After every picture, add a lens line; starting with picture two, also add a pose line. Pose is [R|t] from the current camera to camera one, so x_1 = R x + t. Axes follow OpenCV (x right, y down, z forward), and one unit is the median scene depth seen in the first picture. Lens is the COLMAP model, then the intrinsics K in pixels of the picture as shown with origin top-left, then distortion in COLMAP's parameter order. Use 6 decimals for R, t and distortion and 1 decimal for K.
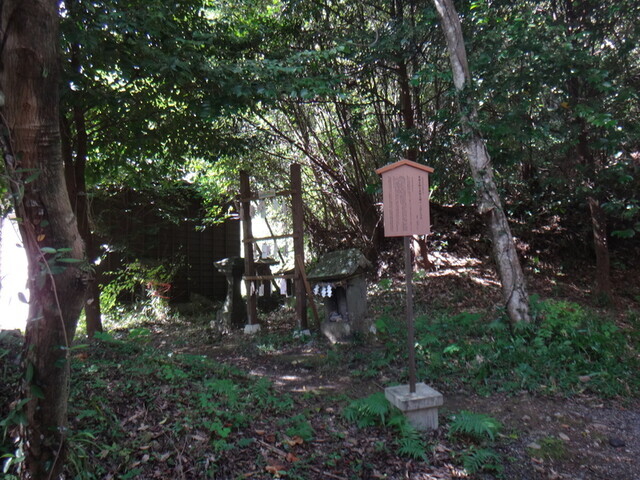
lens RADIAL K [[498.4, 0, 320.5], [0, 498.4, 235.8], [0, 0, 1]] dist [-0.055536, -0.023200]
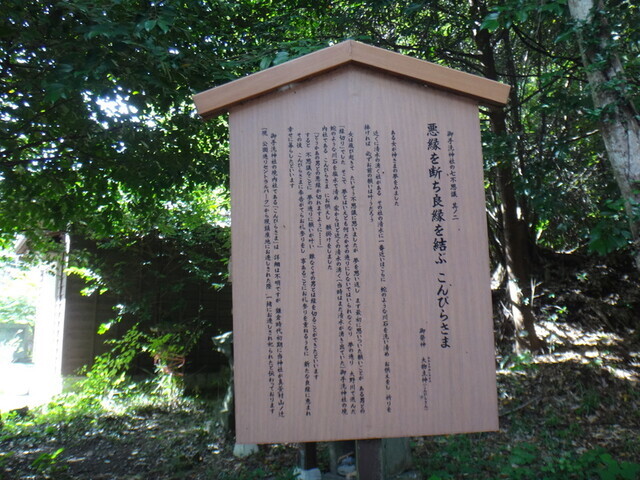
lens RADIAL K [[498.4, 0, 319.6], [0, 498.4, 246.7], [0, 0, 1]] dist [-0.055536, -0.023200]
pose [[0.978387, -0.015017, -0.206235, 0.073330], [0.000199, 0.997427, -0.071683, -0.021989], [0.206781, 0.070093, 0.975873, 0.303342]]
